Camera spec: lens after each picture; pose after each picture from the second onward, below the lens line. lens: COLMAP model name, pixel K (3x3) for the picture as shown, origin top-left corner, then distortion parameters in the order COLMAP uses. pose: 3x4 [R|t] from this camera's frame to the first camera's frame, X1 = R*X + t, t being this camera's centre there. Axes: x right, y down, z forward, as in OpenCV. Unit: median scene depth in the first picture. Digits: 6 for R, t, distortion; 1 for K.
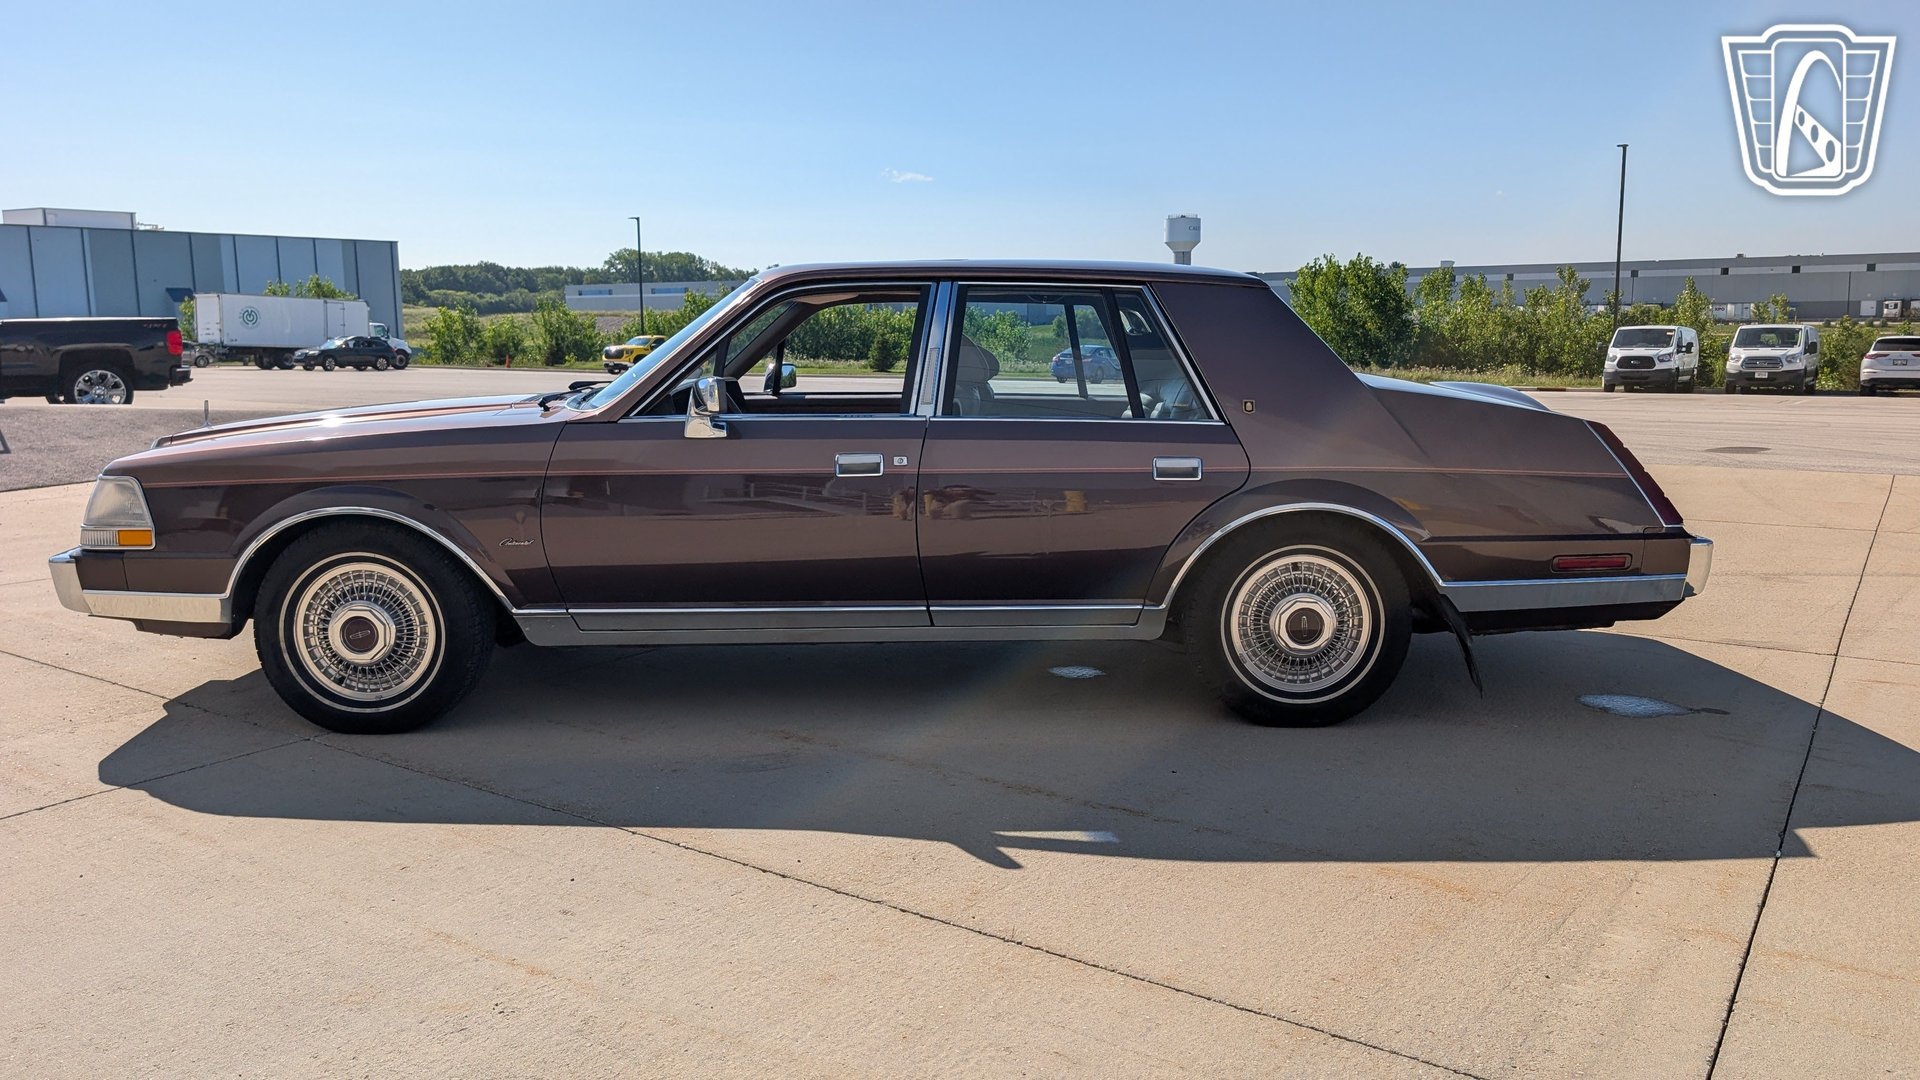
lens RADIAL K [[1446.7, 0, 947.0], [0, 1446.7, 535.5], [0, 0, 1]] dist [0.012496, -0.014907]
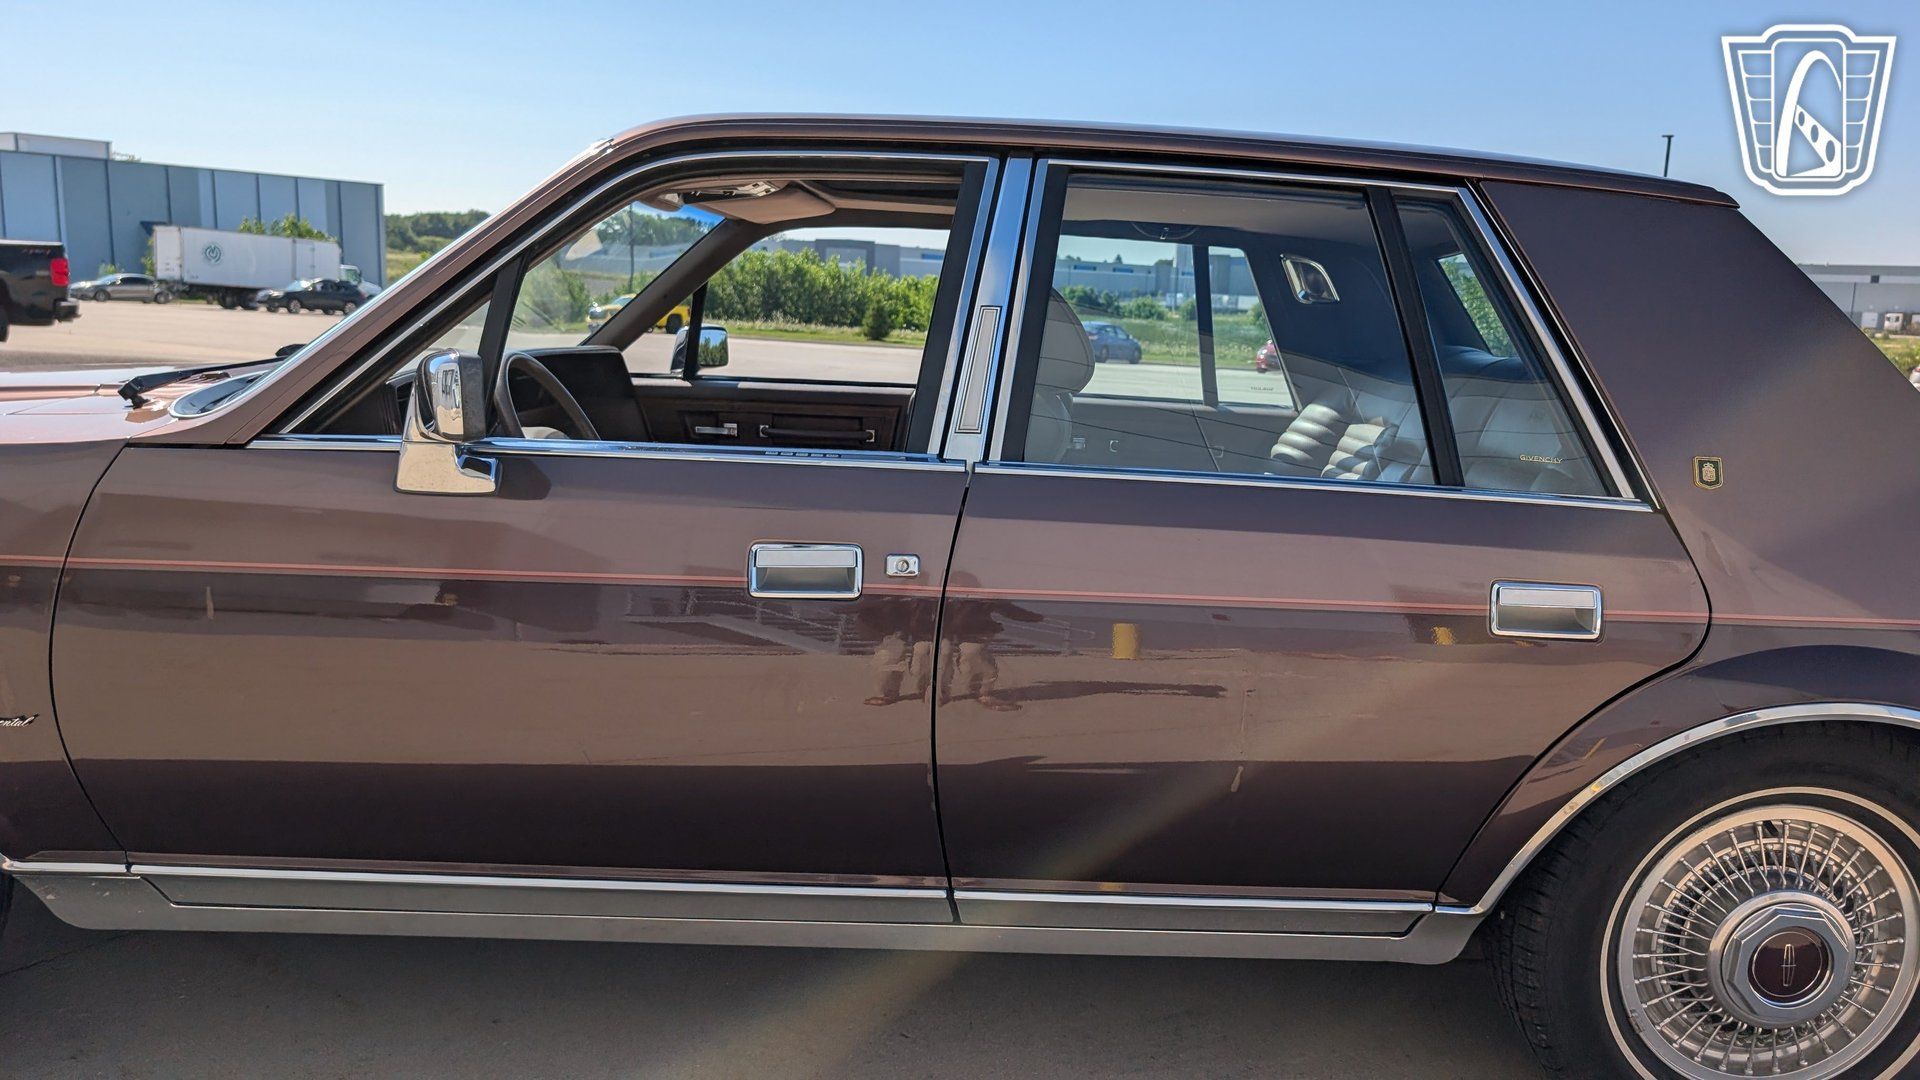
lens RADIAL K [[1446.7, 0, 952.6], [0, 1446.7, 527.9], [0, 0, 1]] dist [0.012496, -0.014907]
pose [[0.999020, 0.042396, 0.012746, -0.022107], [-0.042572, 0.998997, 0.013887, -0.065559], [-0.012145, -0.014416, 0.999822, 0.541685]]
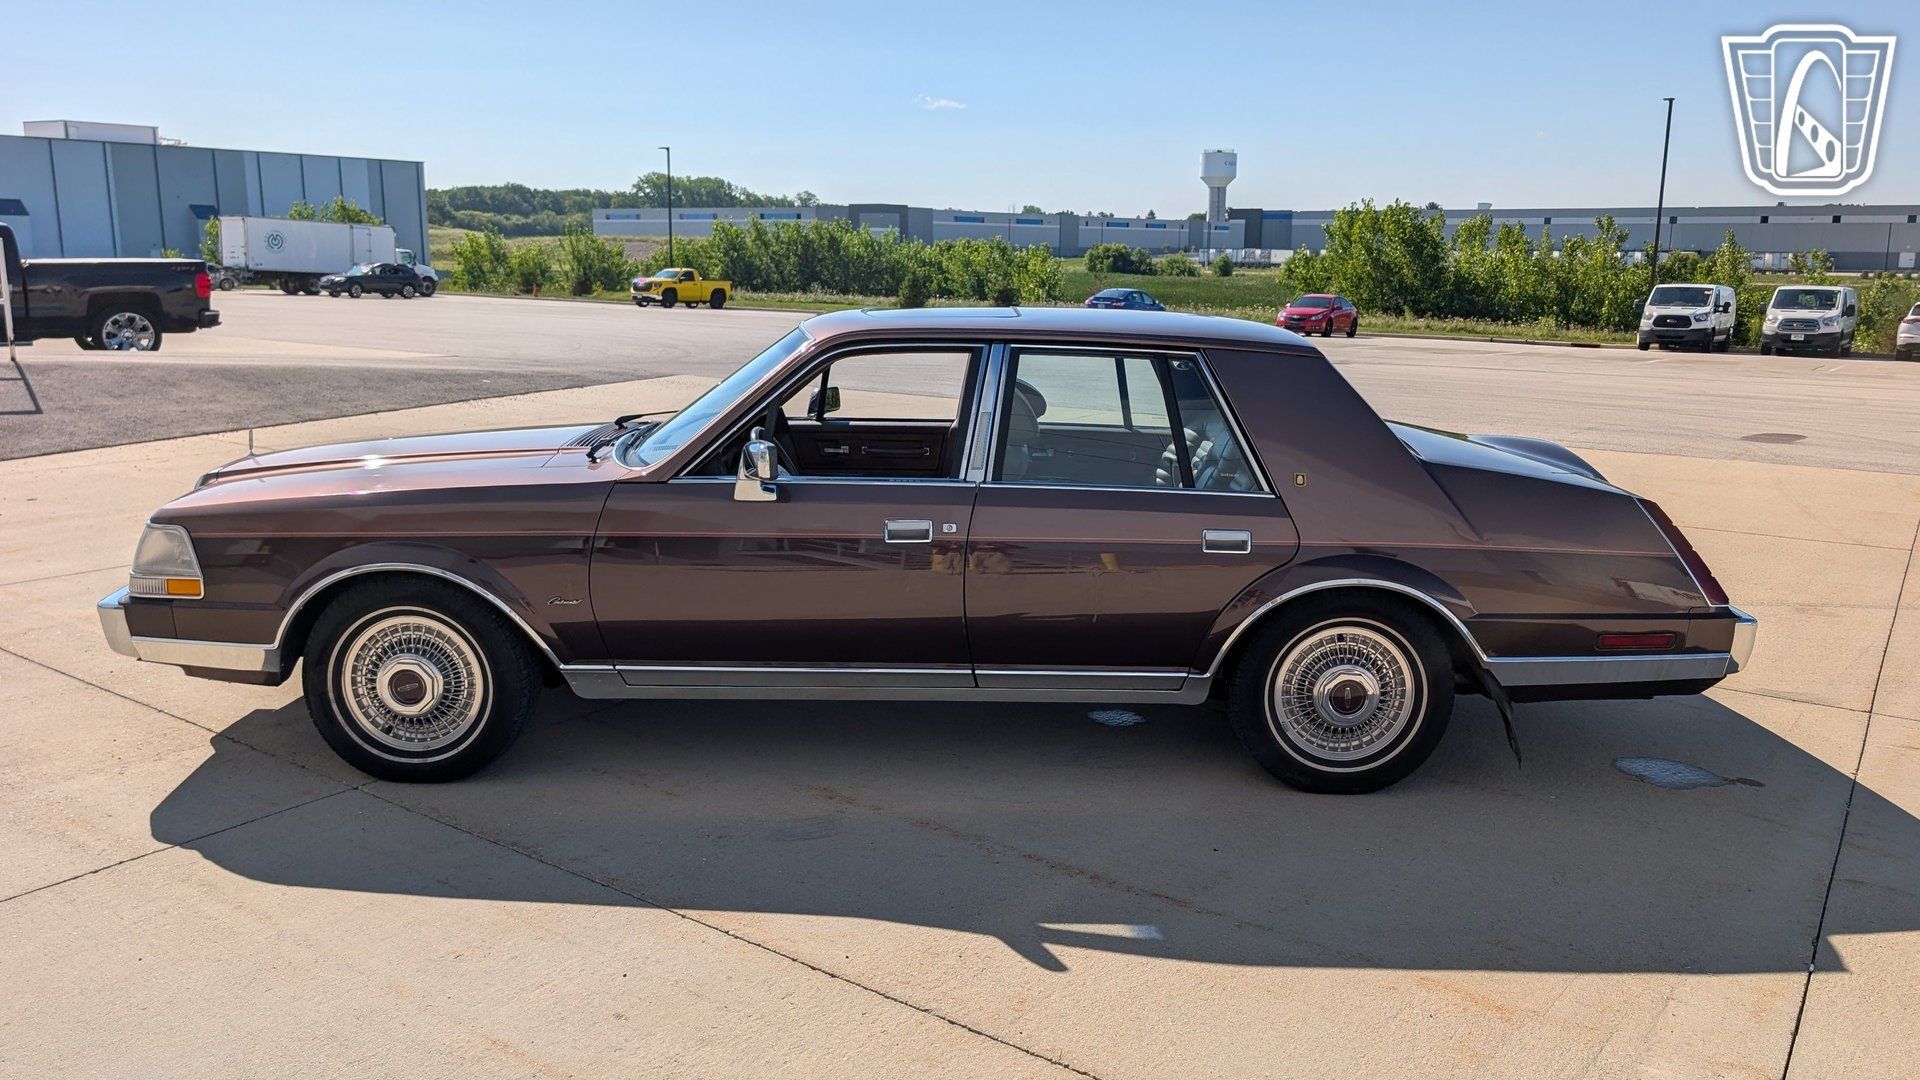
lens RADIAL K [[1446.7, 0, 972.8], [0, 1446.7, 544.0], [0, 0, 1]] dist [0.012496, -0.014907]
pose [[0.999760, 0.021852, 0.001304, -0.016328], [-0.021891, 0.998352, 0.053050, -0.088806], [-0.000142, -0.053065, 0.998591, 0.001749]]
